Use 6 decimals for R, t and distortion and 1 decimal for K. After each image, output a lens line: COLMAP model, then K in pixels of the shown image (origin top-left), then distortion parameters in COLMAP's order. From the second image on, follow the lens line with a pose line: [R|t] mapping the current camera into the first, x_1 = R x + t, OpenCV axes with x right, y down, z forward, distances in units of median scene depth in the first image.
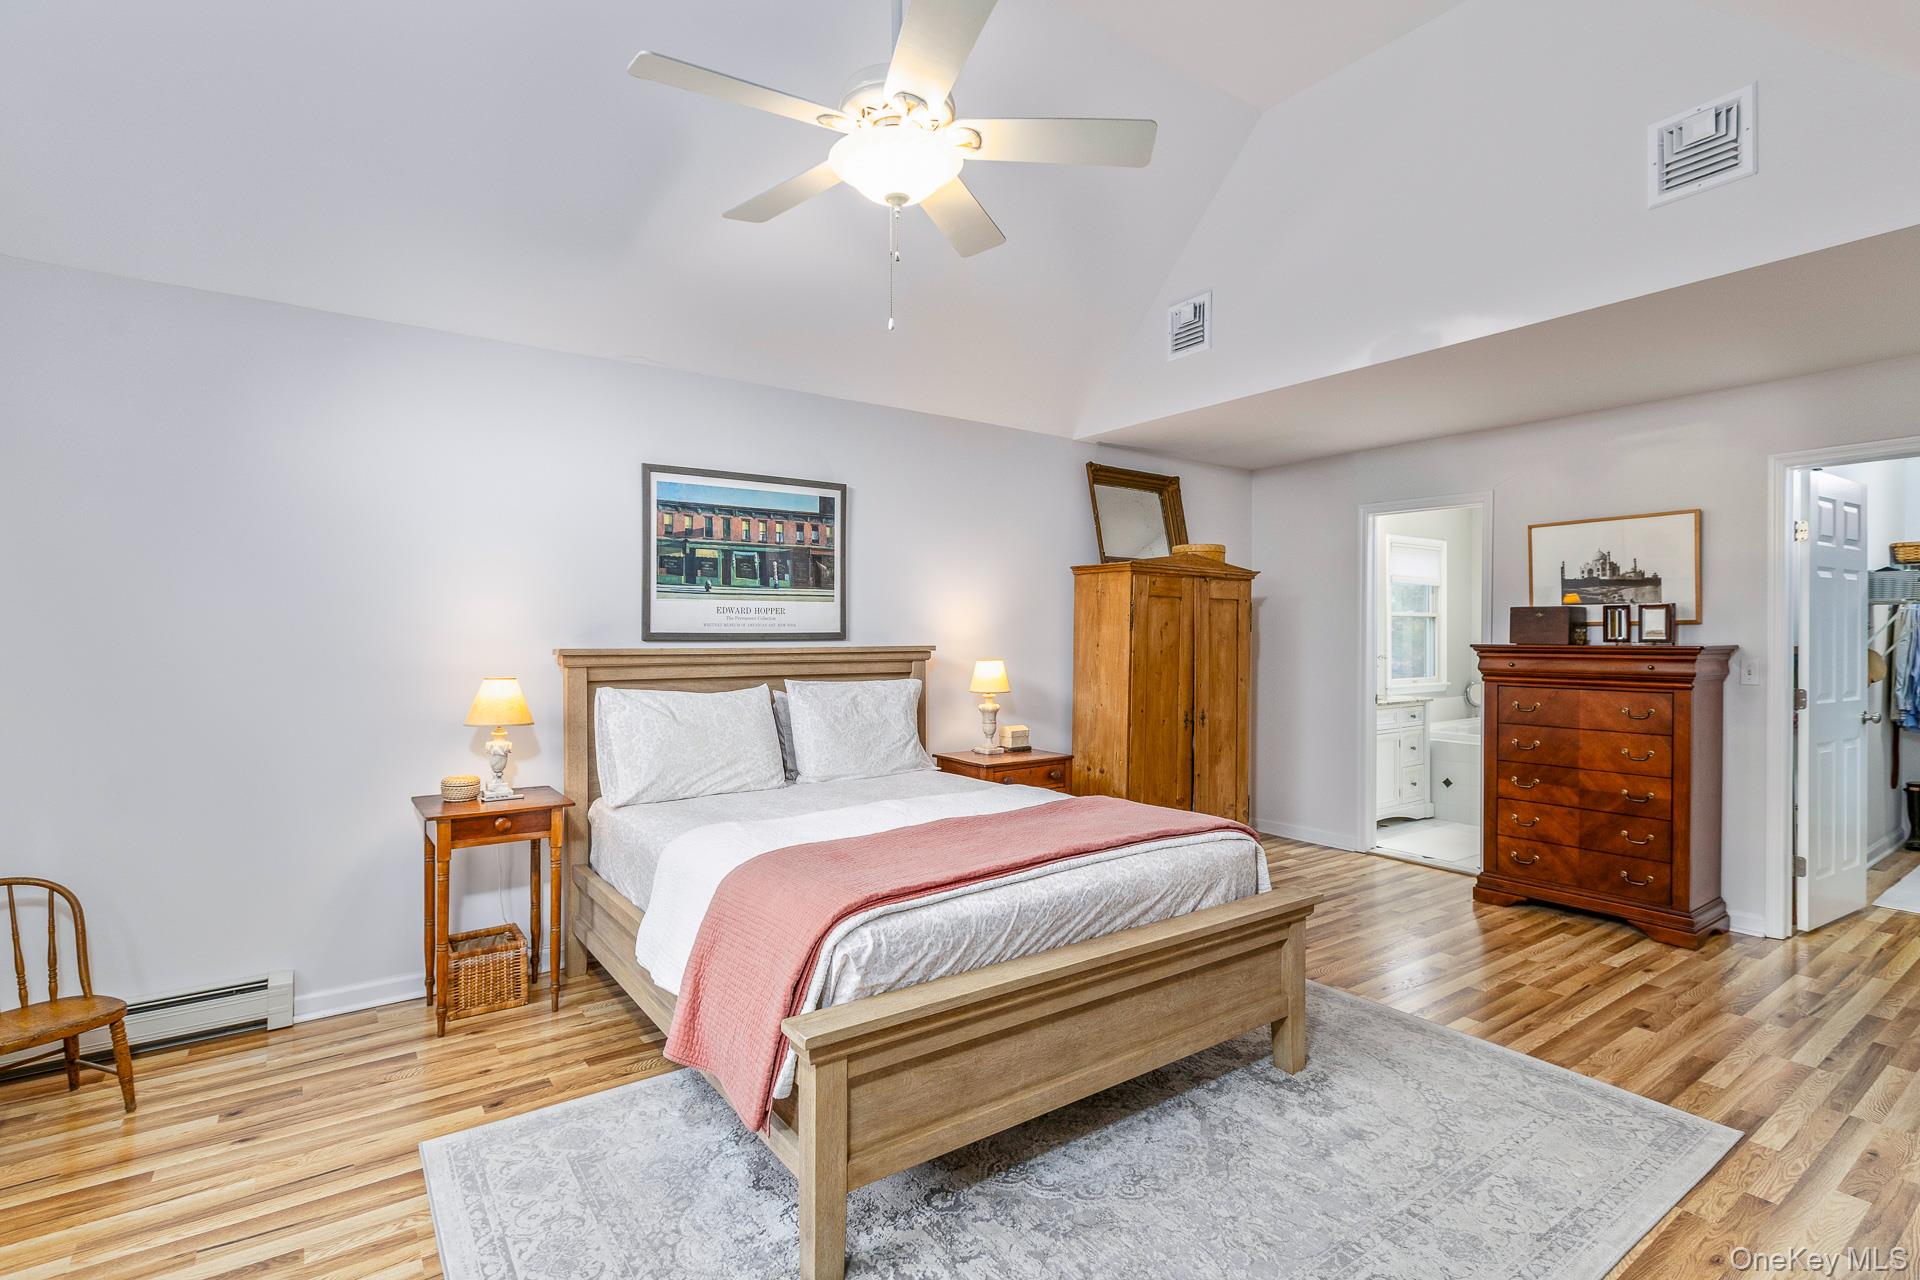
lens RADIAL K [[953.0, 0, 960.0], [0, 953.0, 640.0], [0, 0, 1]] dist [0.001086, 0.000073]
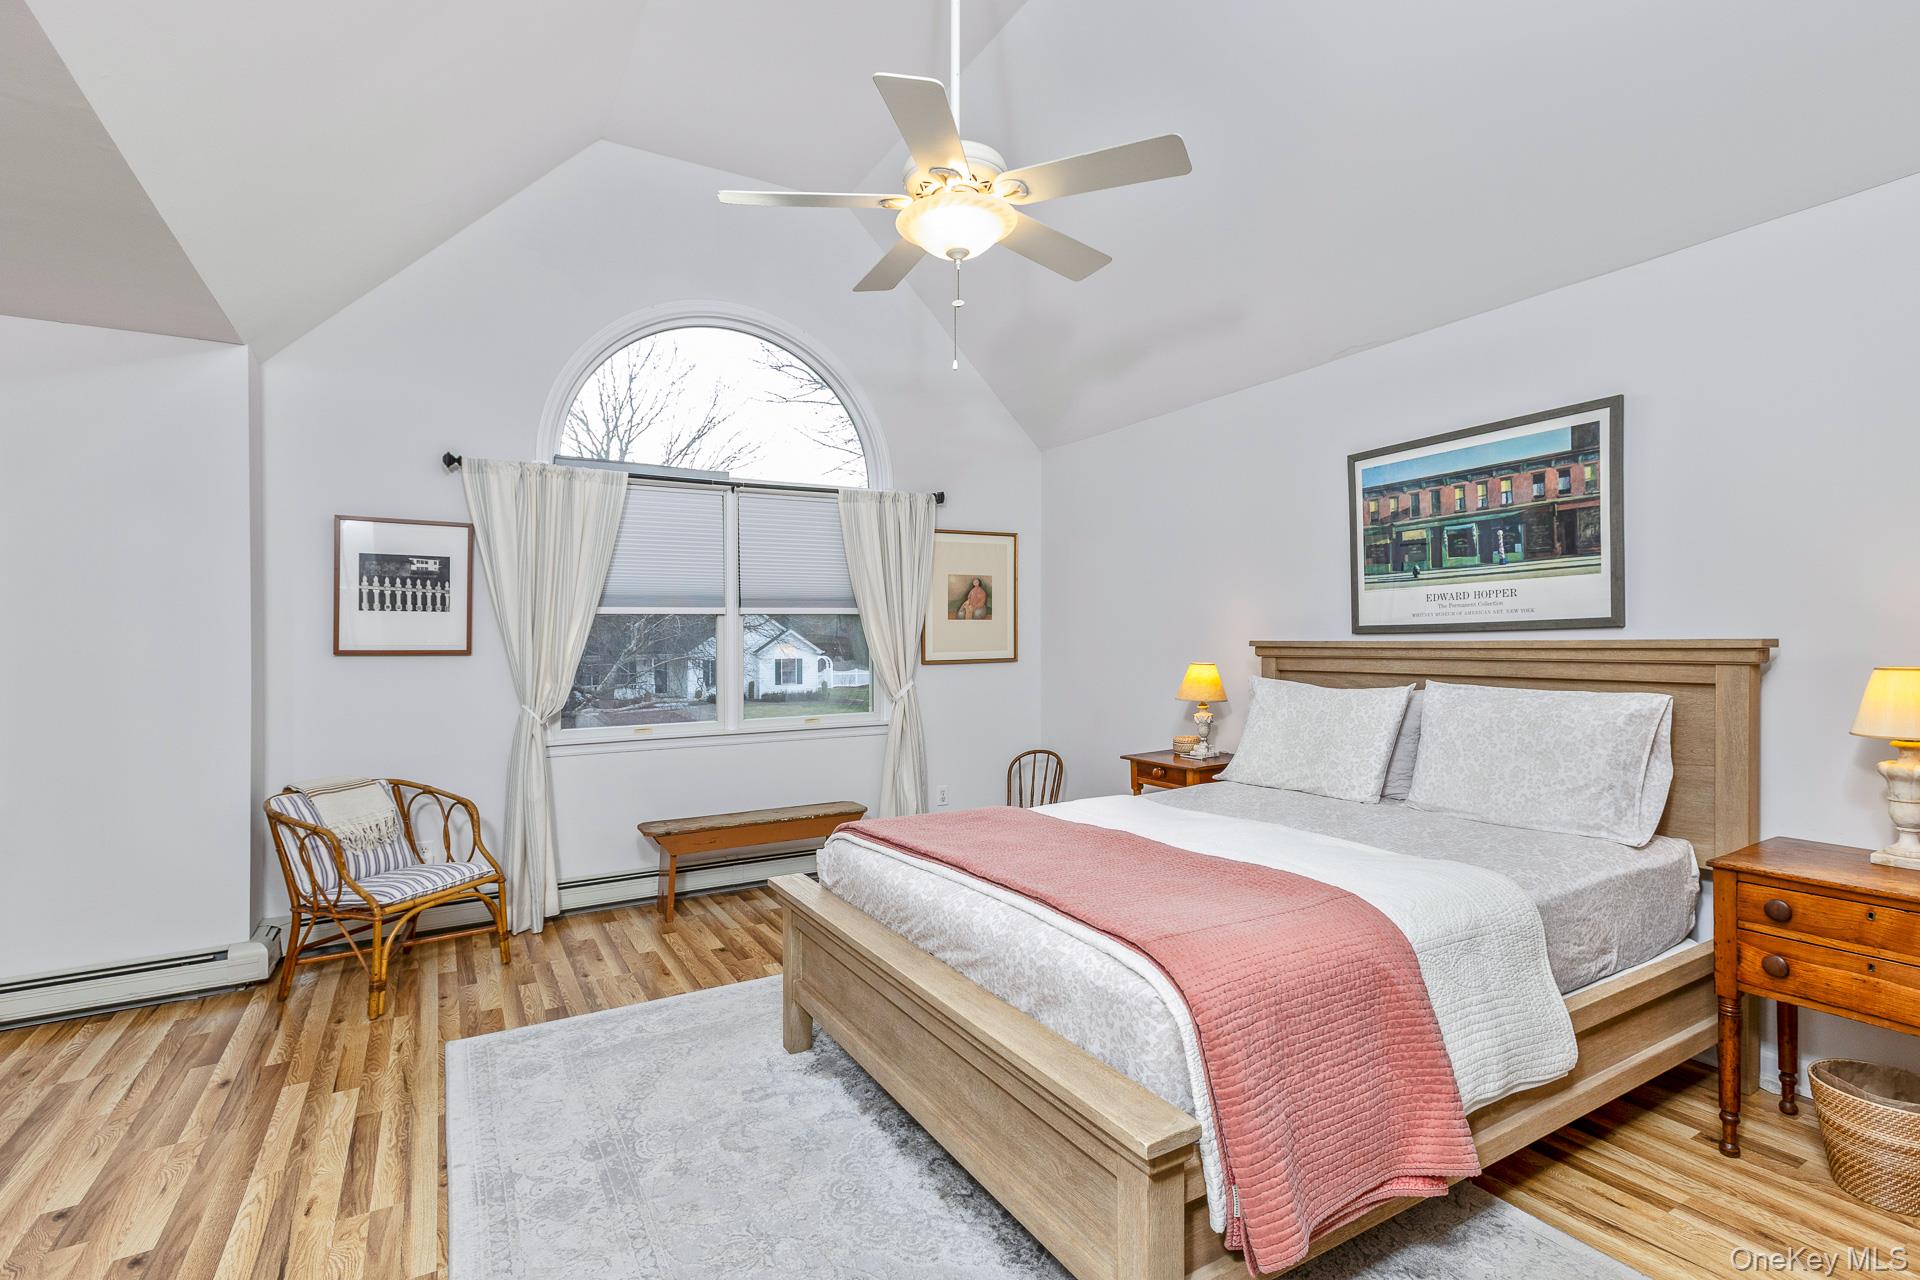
lens RADIAL K [[871.7, 0, 981.6], [0, 871.7, 638.6], [0, 0, 1]] dist [0.002931, 0.000672]
pose [[-0.108017, -0.001655, -0.994148, 0.579388], [0.012337, 0.999919, -0.003005, 0.003498], [0.994072, -0.012590, -0.107988, 0.673352]]
